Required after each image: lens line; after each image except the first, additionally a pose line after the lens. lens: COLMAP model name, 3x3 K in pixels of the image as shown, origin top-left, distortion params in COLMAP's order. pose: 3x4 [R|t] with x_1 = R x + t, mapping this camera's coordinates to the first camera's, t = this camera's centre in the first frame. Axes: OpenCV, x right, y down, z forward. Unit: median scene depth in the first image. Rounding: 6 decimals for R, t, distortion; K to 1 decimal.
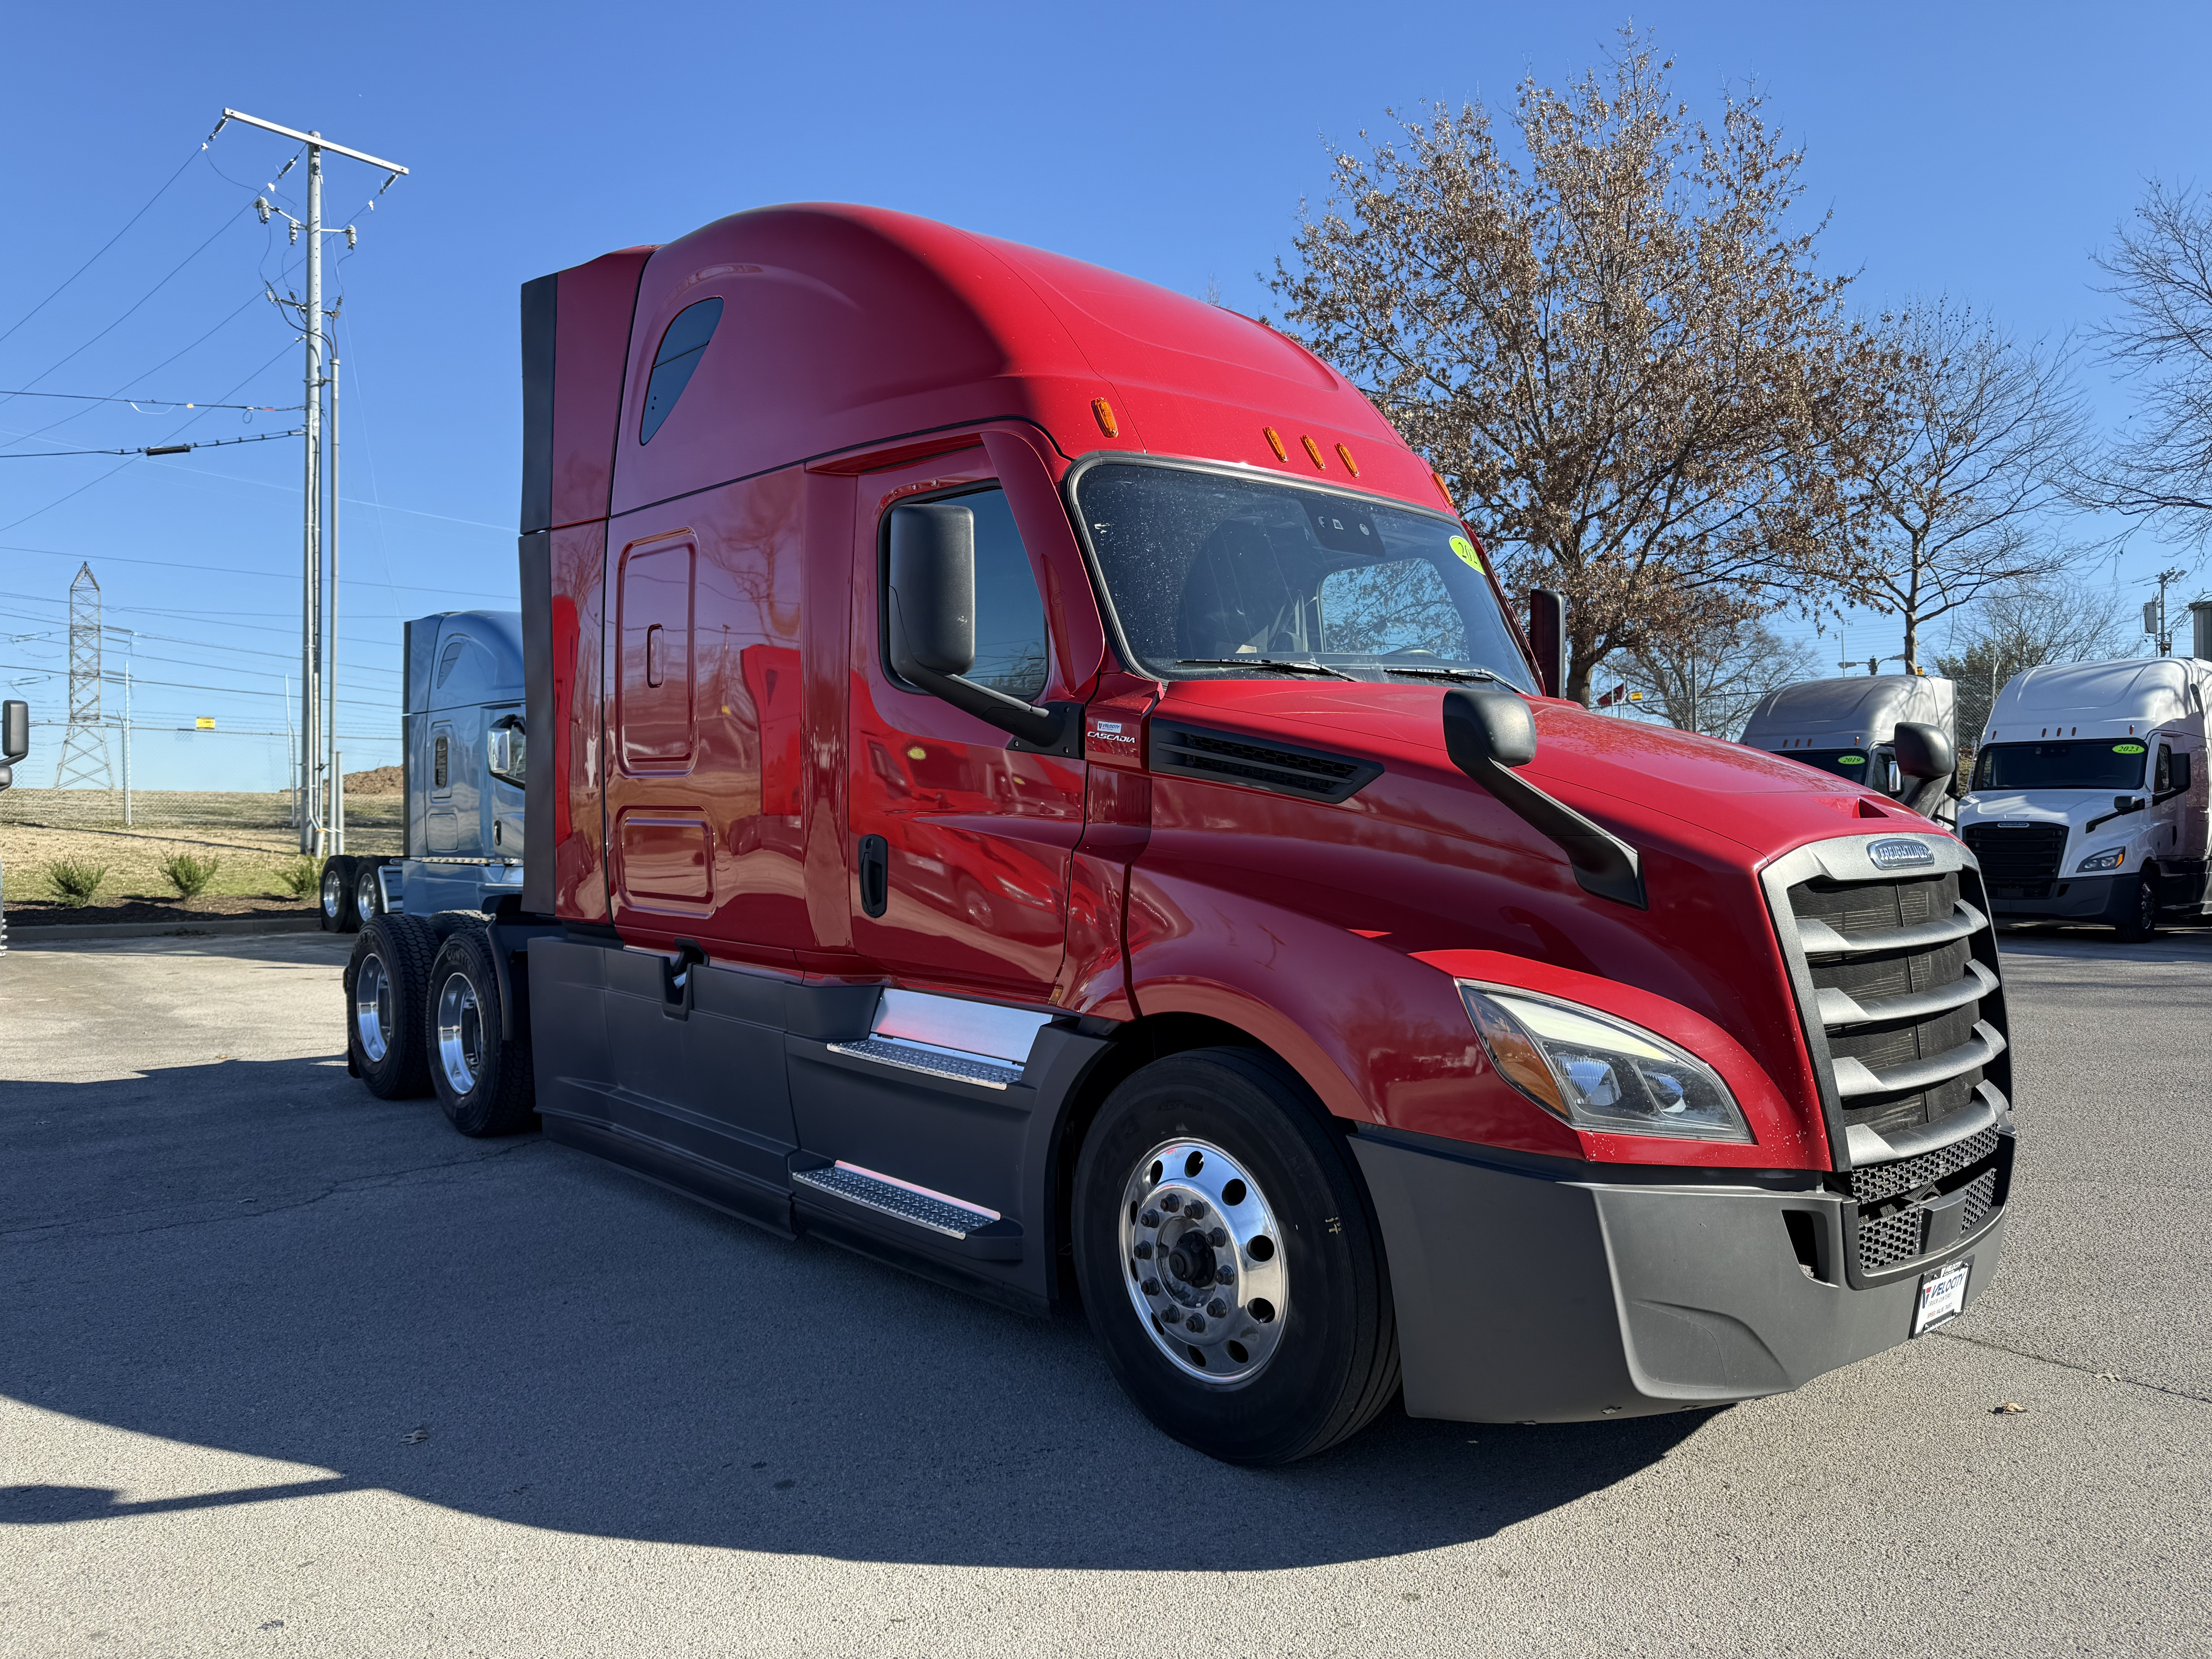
lens RADIAL K [[1555.1, 0, 1123.1], [0, 1555.1, 827.8], [0, 0, 1]] dist [0.004066, -0.009565]
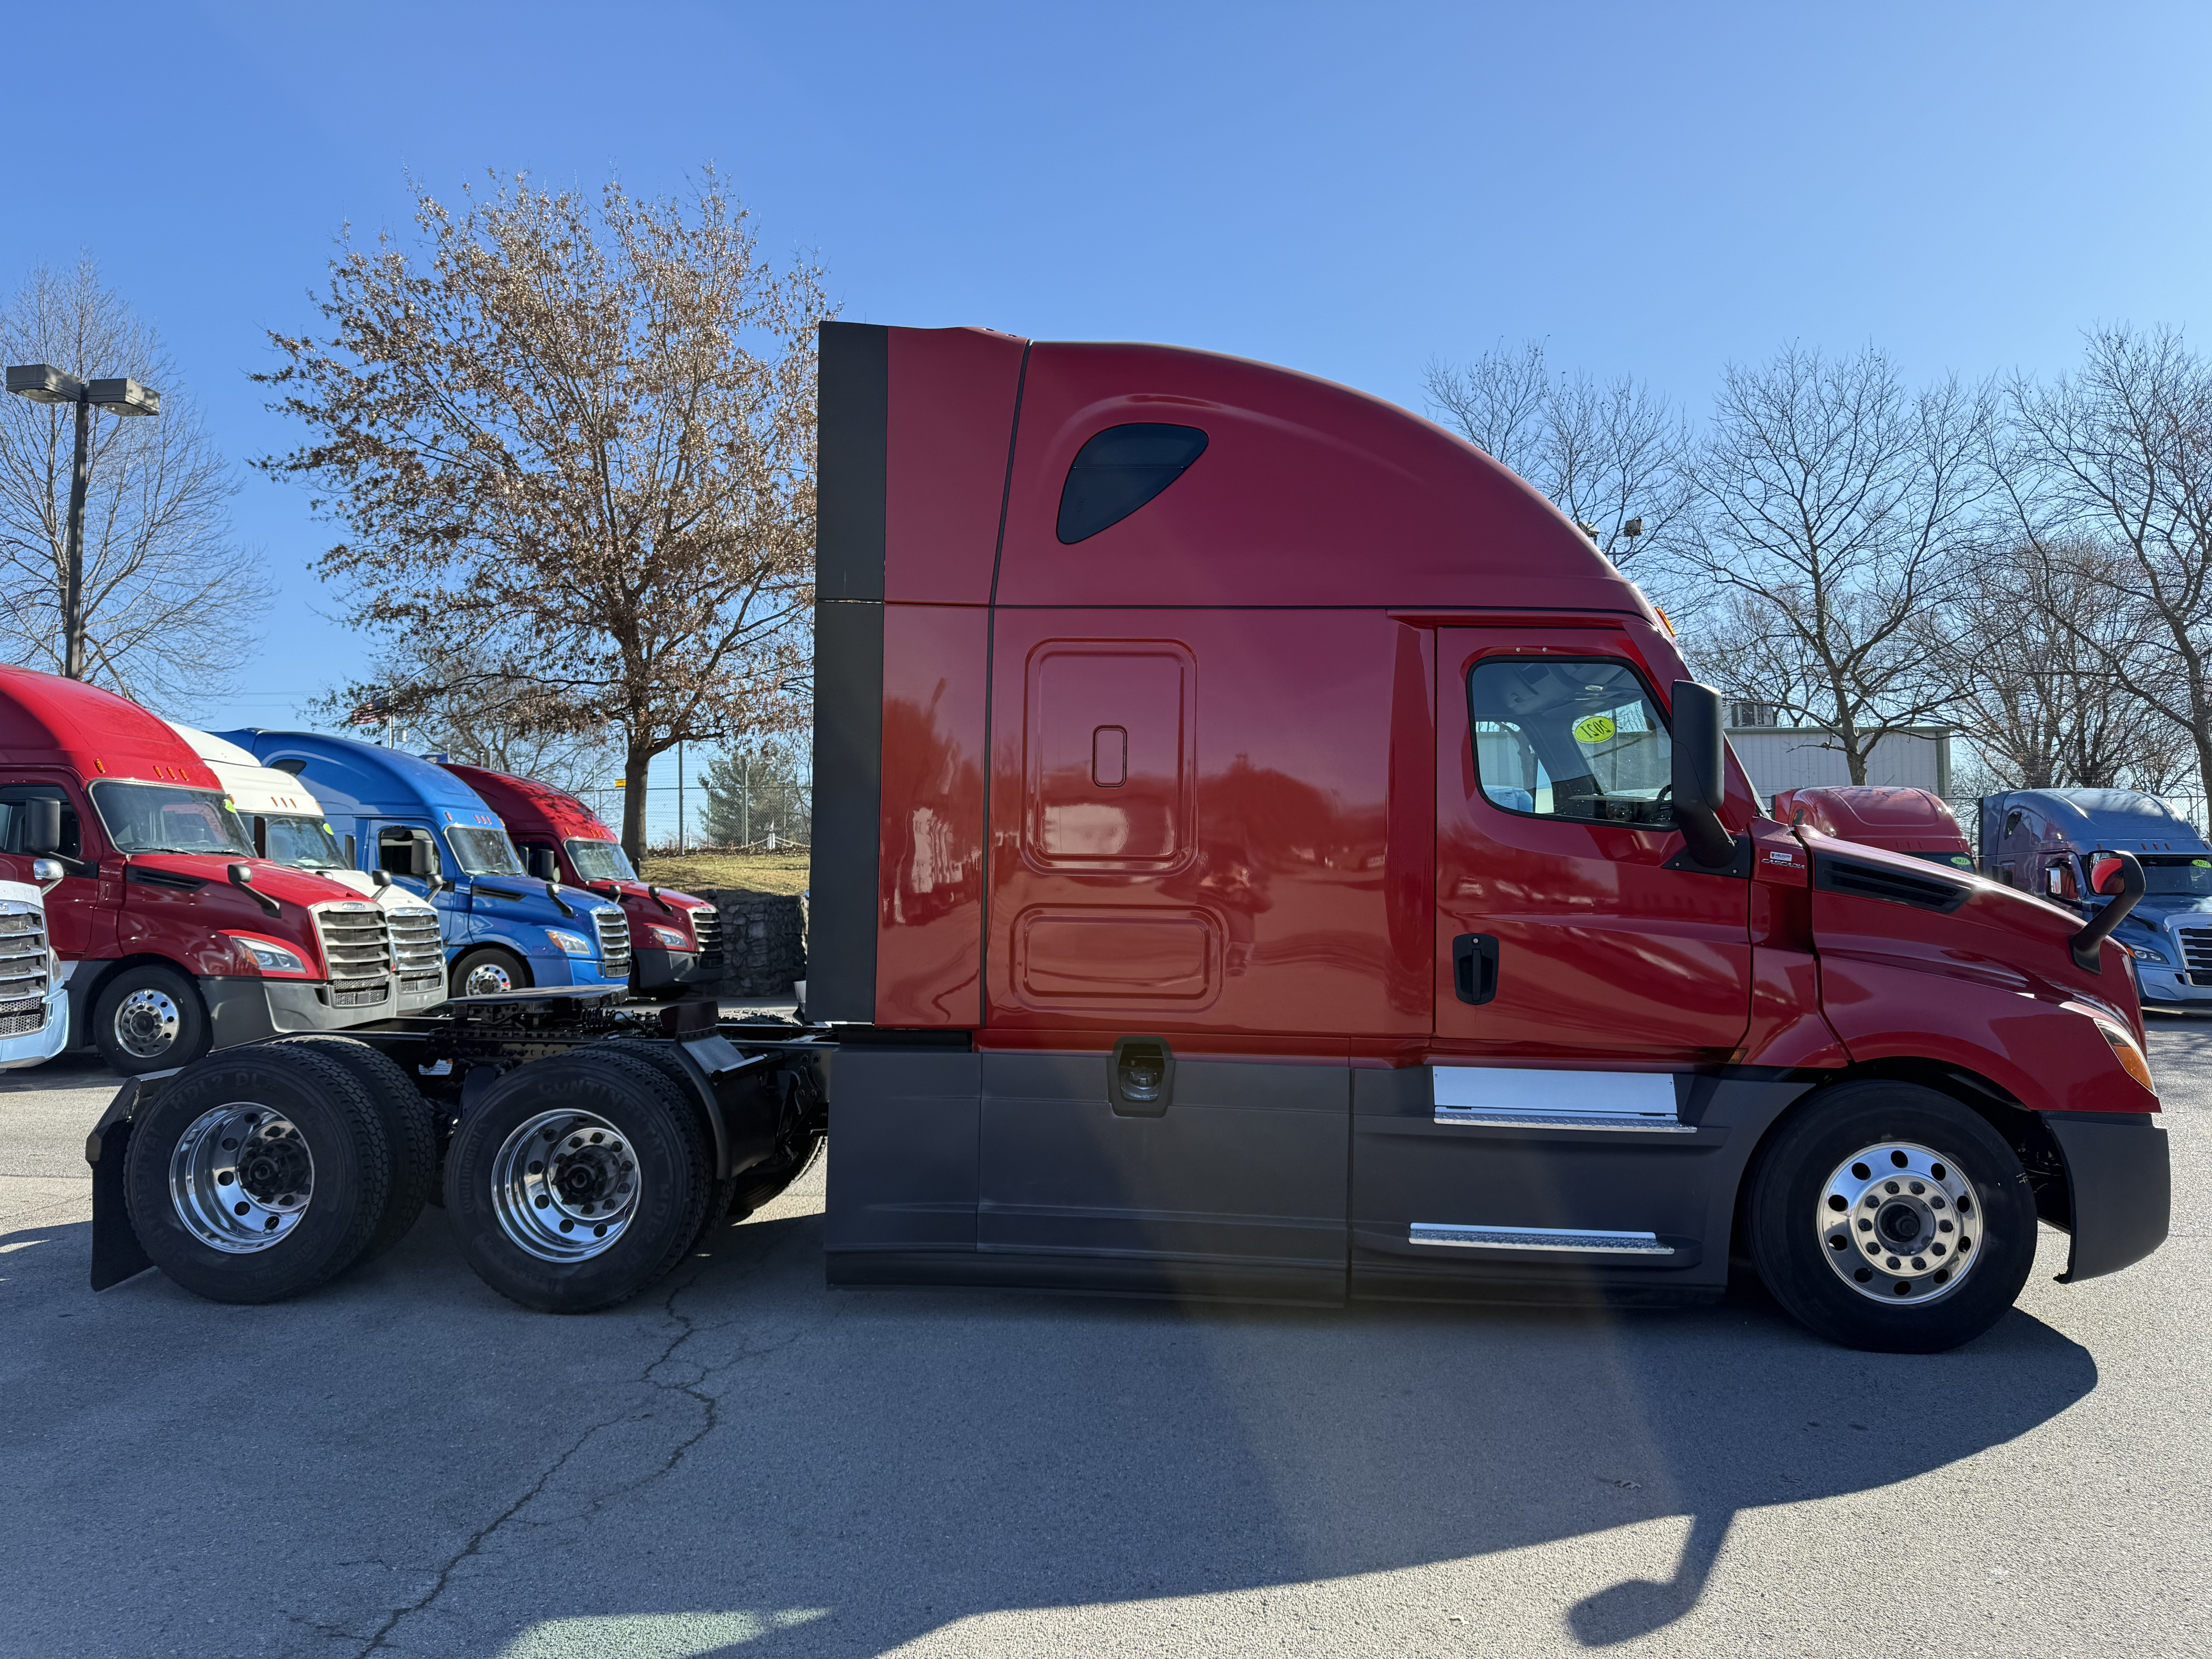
lens RADIAL K [[1527.0, 0, 1106.0], [0, 1527.0, 829.5], [0, 0, 1]] dist [-0.025996, 0.000773]
pose [[0.729411, 0.036204, 0.683117, -1.554455], [-0.004737, 0.998842, -0.047878, -0.027014], [-0.684059, 0.031687, 0.728738, 0.463583]]
